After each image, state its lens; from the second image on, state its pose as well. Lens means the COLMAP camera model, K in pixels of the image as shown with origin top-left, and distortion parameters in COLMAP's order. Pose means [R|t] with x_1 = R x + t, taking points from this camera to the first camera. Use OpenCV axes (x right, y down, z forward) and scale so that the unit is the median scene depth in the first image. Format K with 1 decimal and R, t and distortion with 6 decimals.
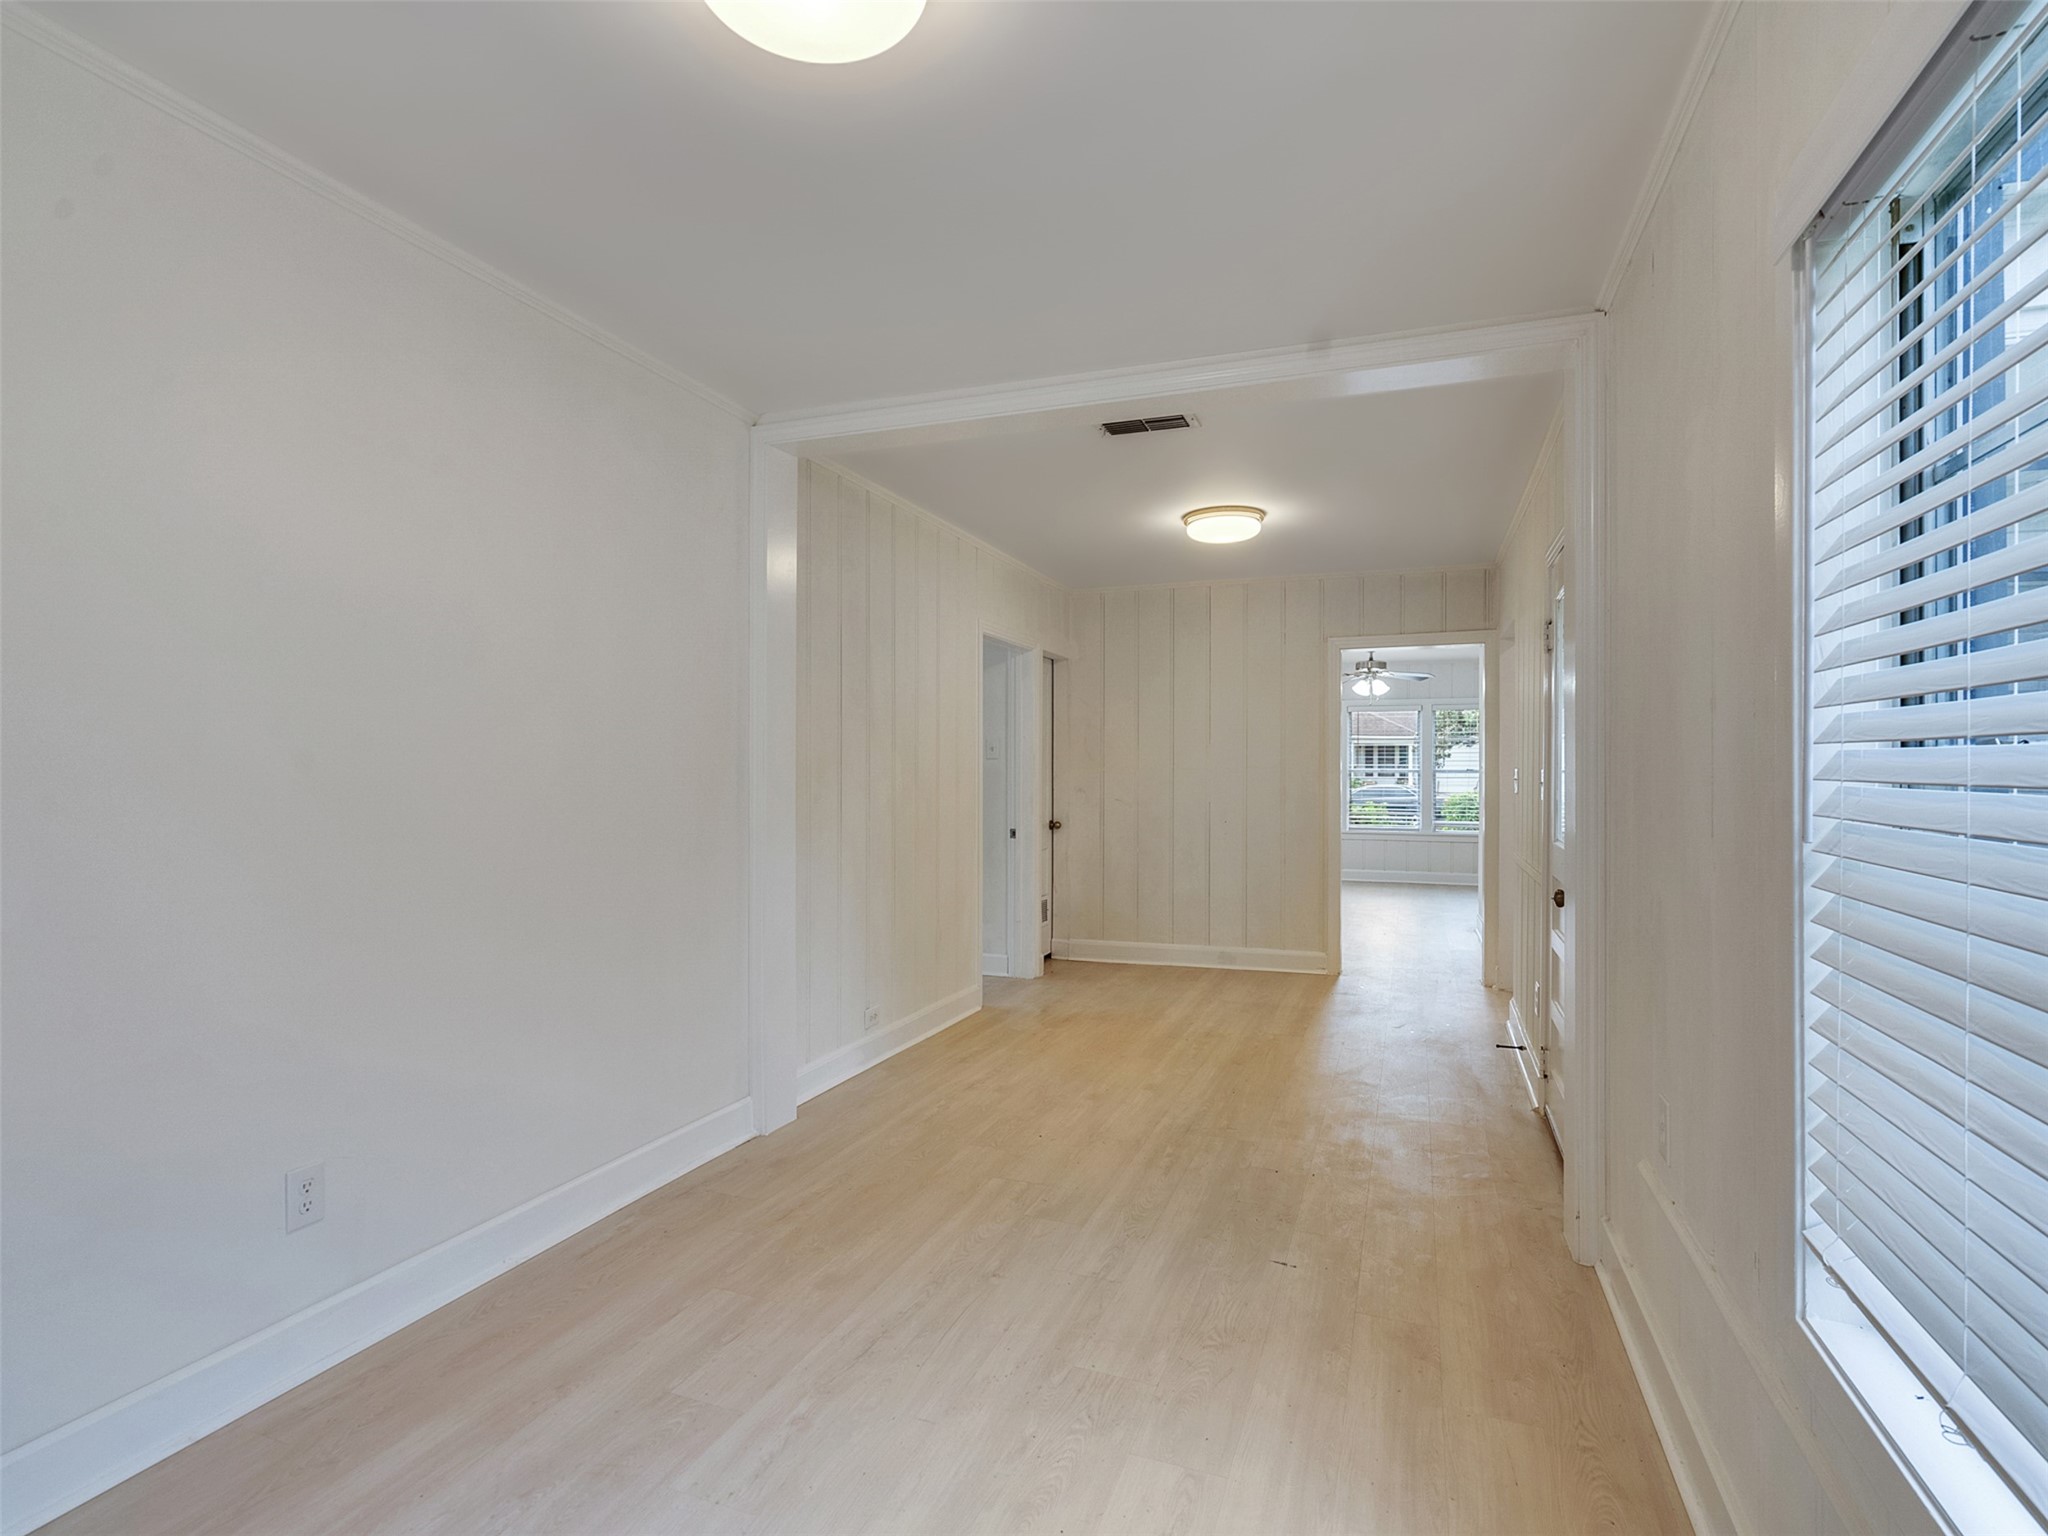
lens RADIAL K [[1045.4, 0, 1012.4], [0, 1045.4, 769.0], [0, 0, 1]] dist [-0.009103, 0.006125]
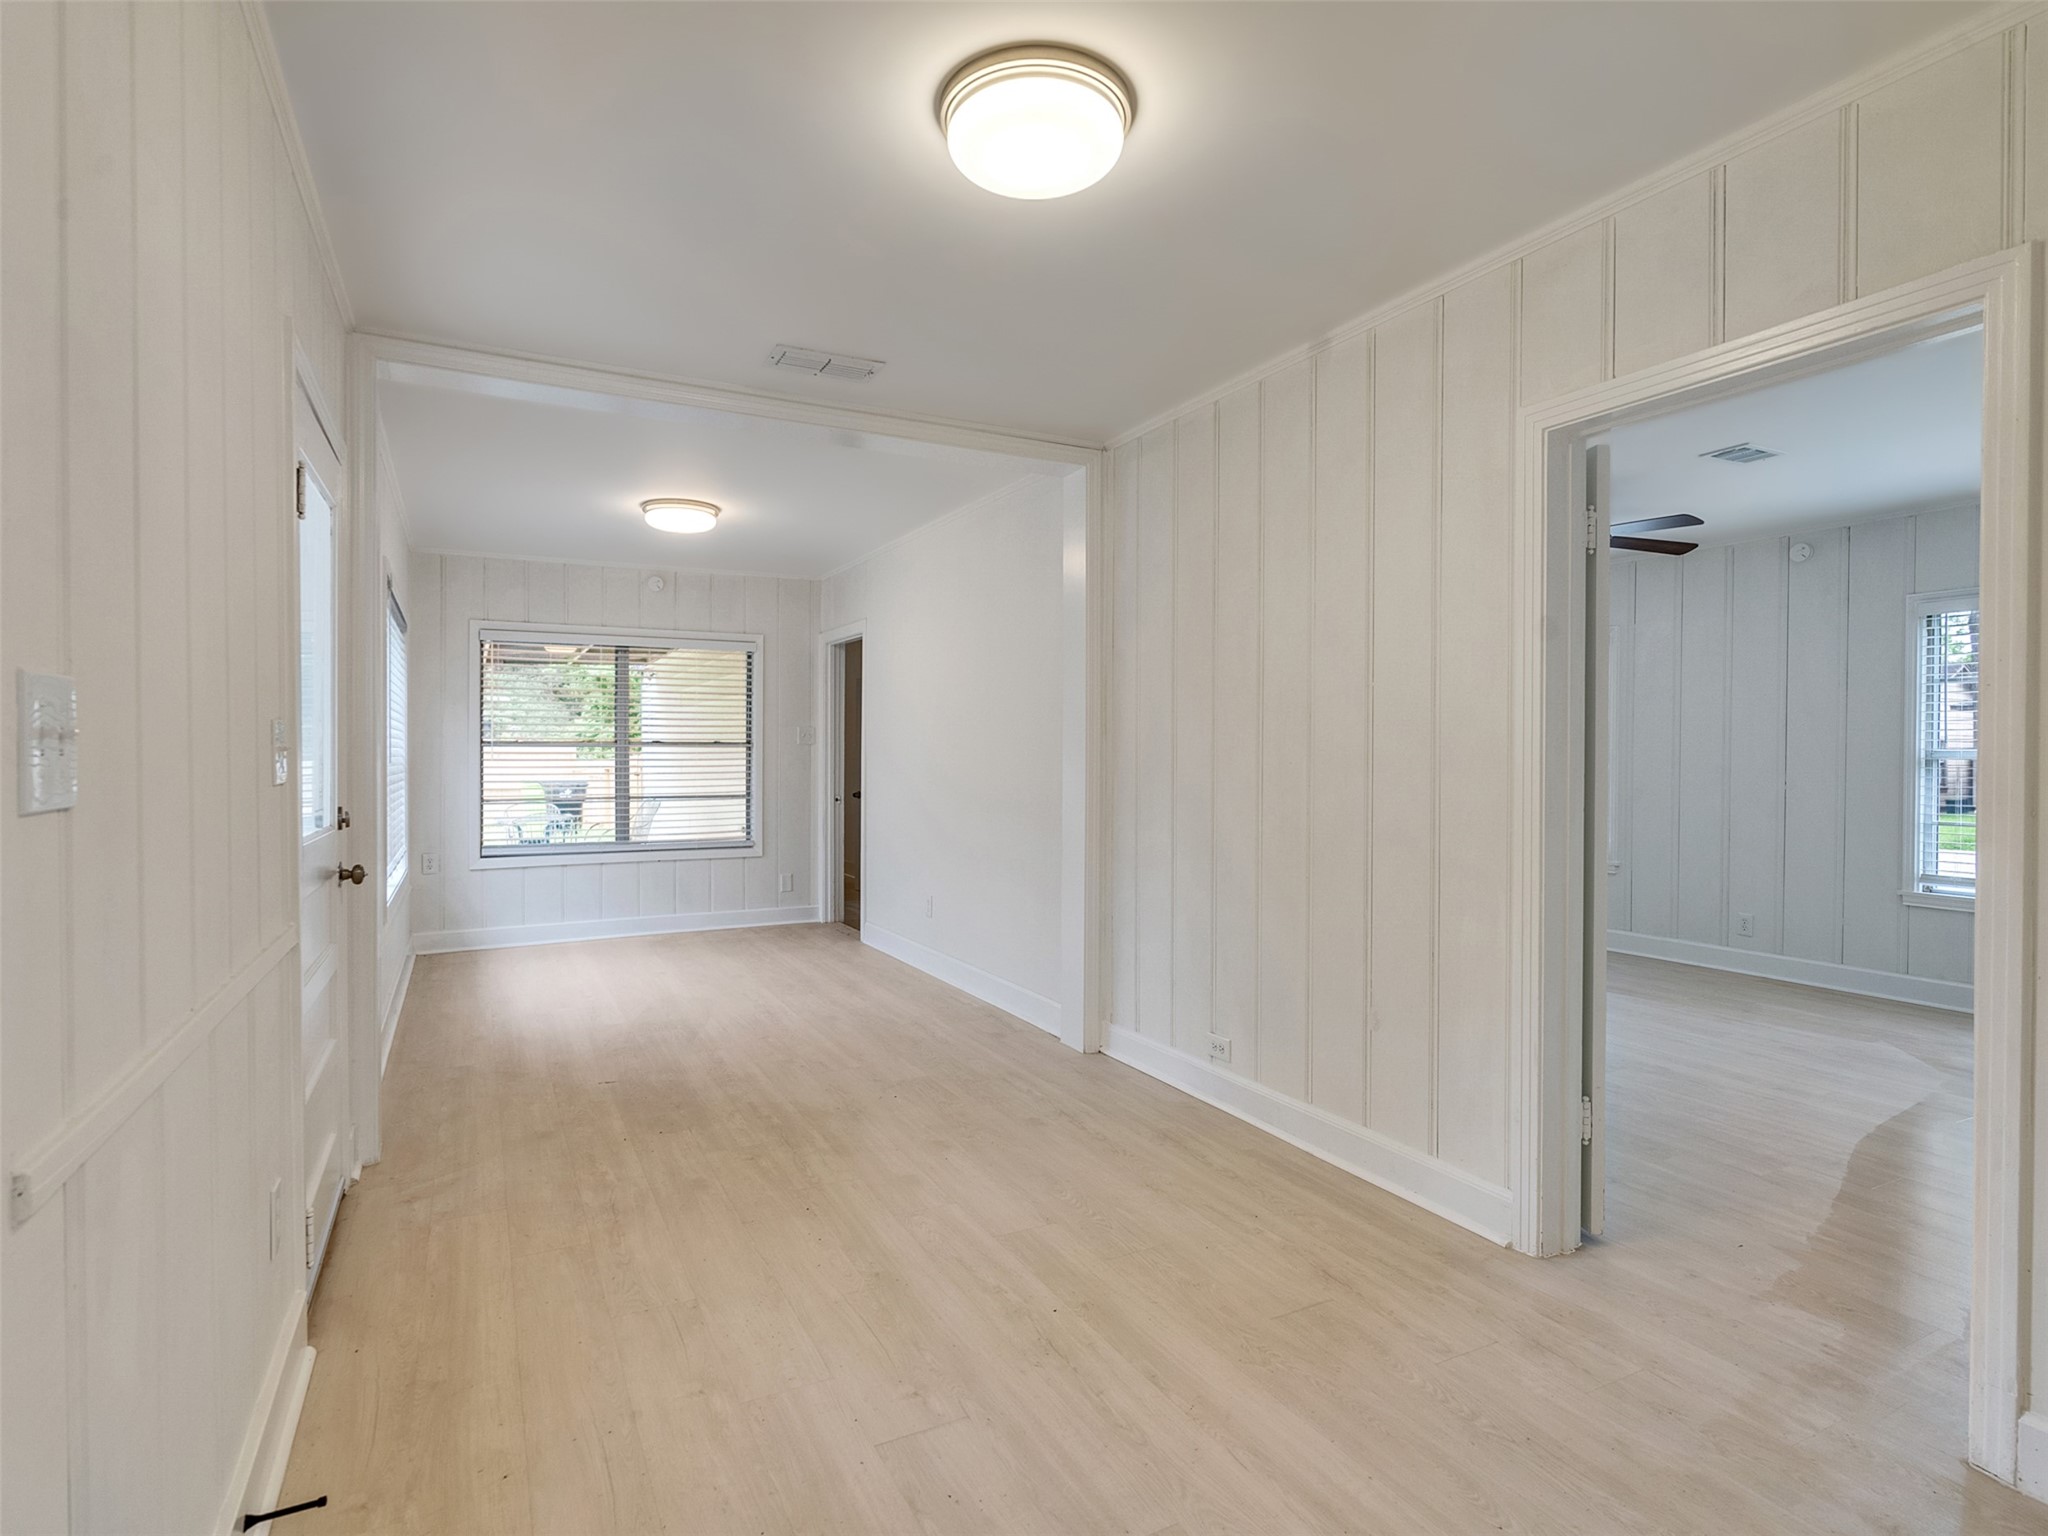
lens RADIAL K [[1045.4, 0, 1008.7], [0, 1045.4, 761.4], [0, 0, 1]] dist [-0.009103, 0.006125]
pose [[-0.667125, -0.002737, -0.744941, 0.841797], [-0.003570, 0.999994, -0.000477, 0.024868], [0.744937, 0.002341, -0.667130, 2.068235]]
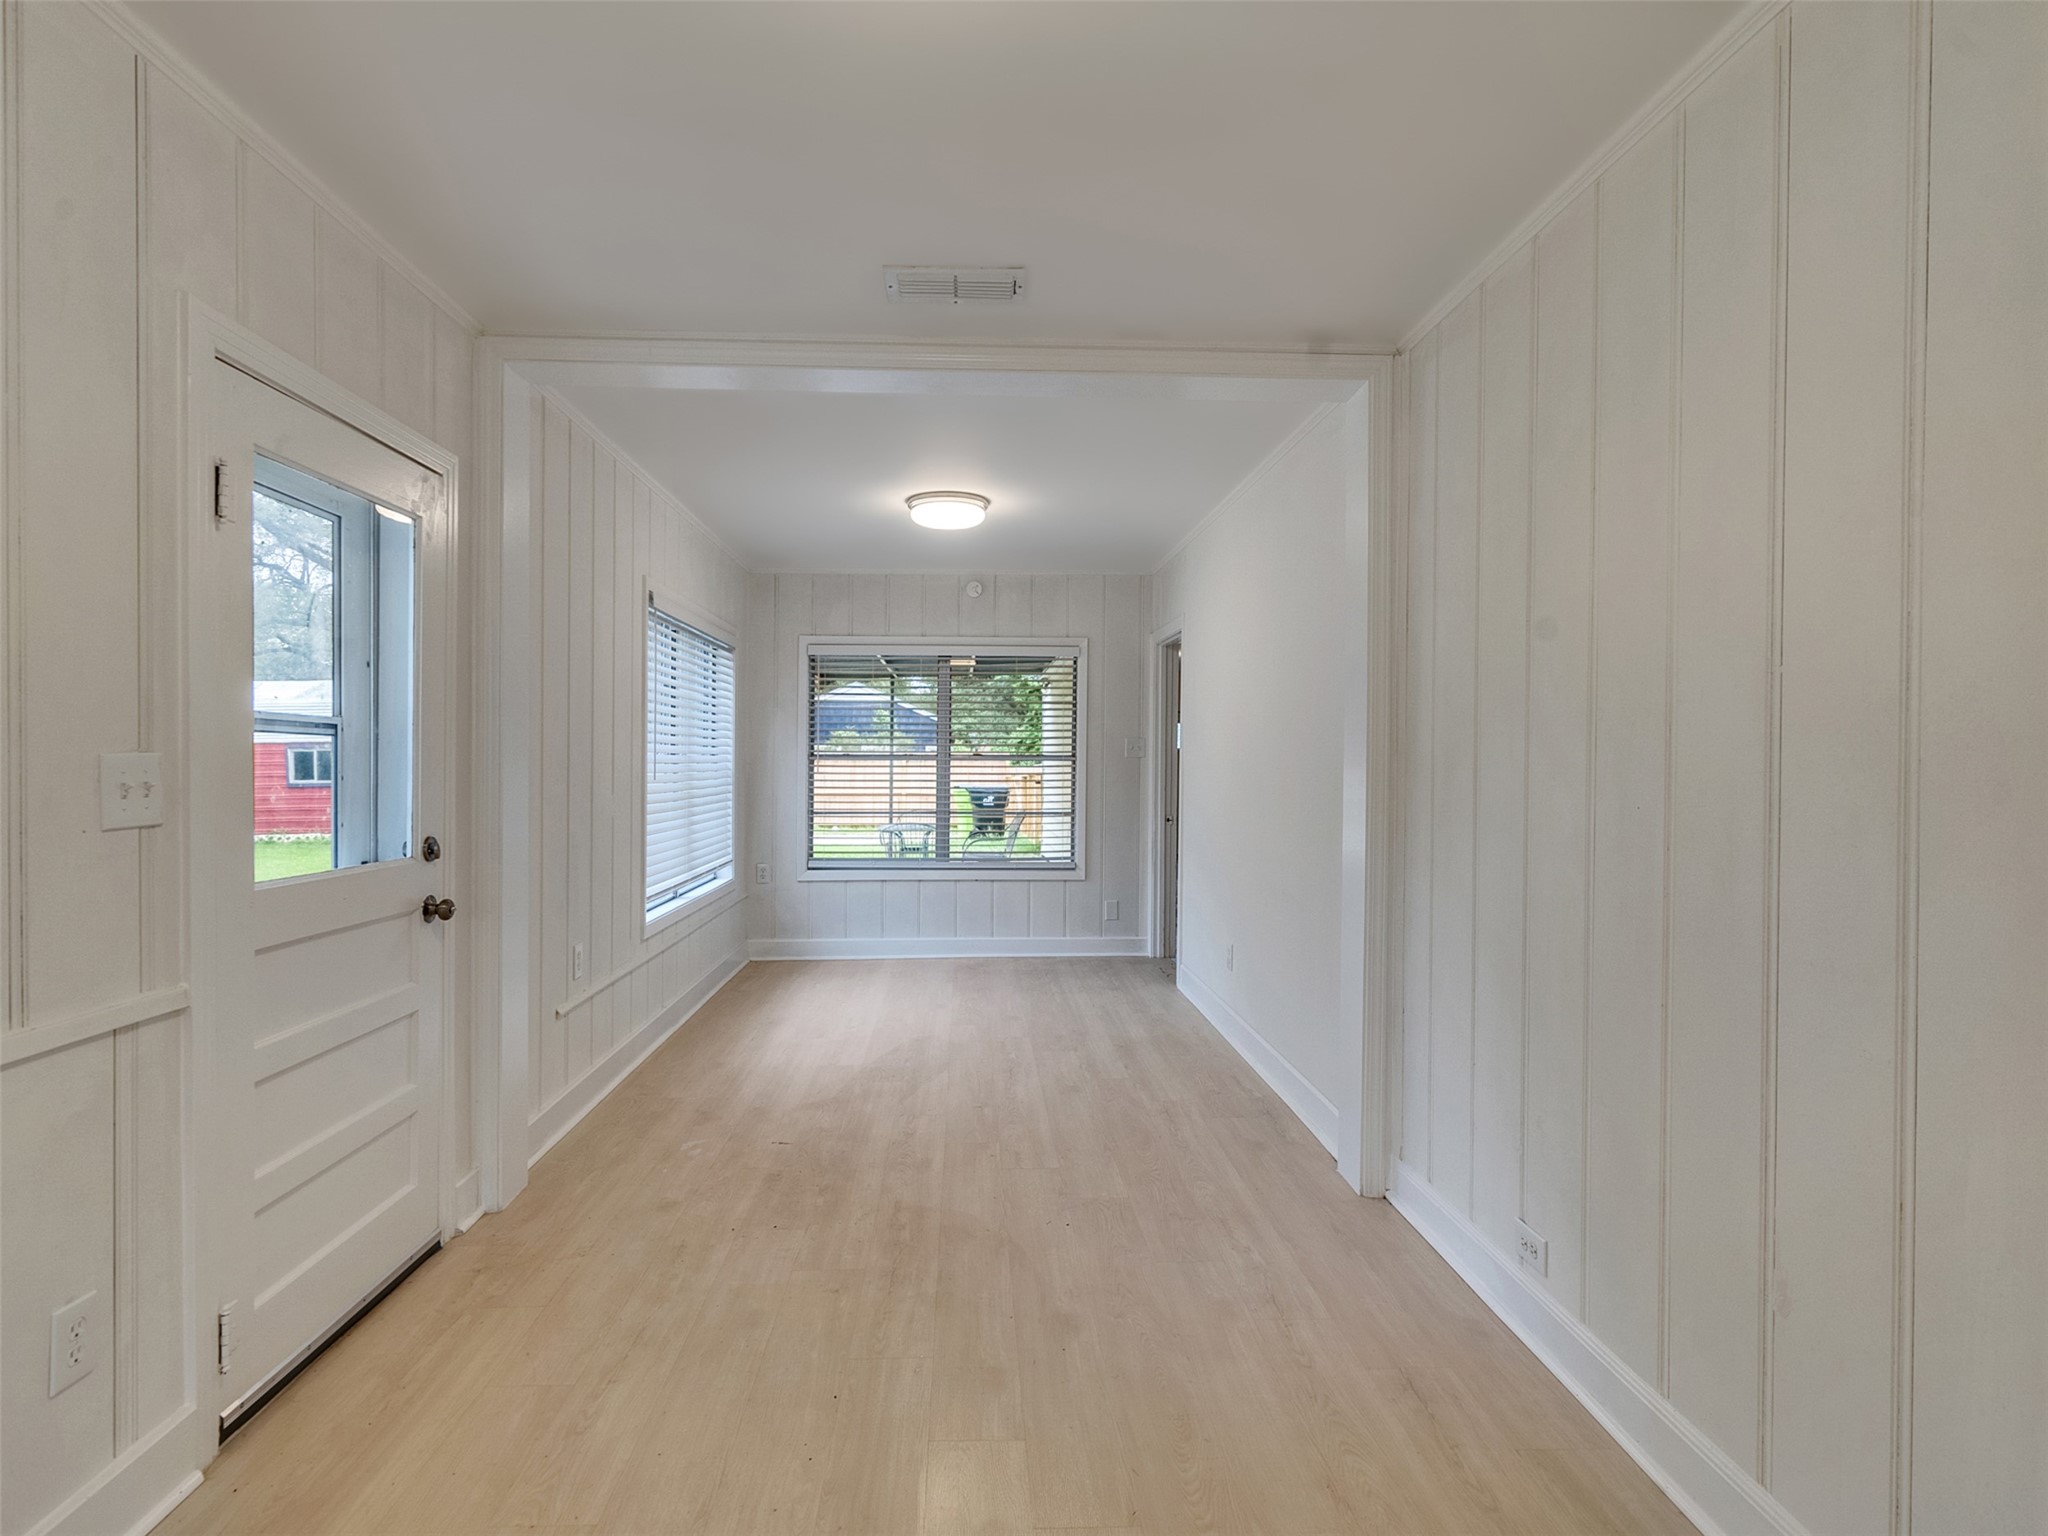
lens RADIAL K [[1045.4, 0, 1007.4], [0, 1045.4, 765.4], [0, 0, 1]] dist [-0.009103, 0.006125]
pose [[-0.918360, -0.008339, -0.395659, 0.451236], [-0.009551, 0.999954, 0.001093, 0.002149], [0.395631, 0.004783, -0.918397, 1.998406]]
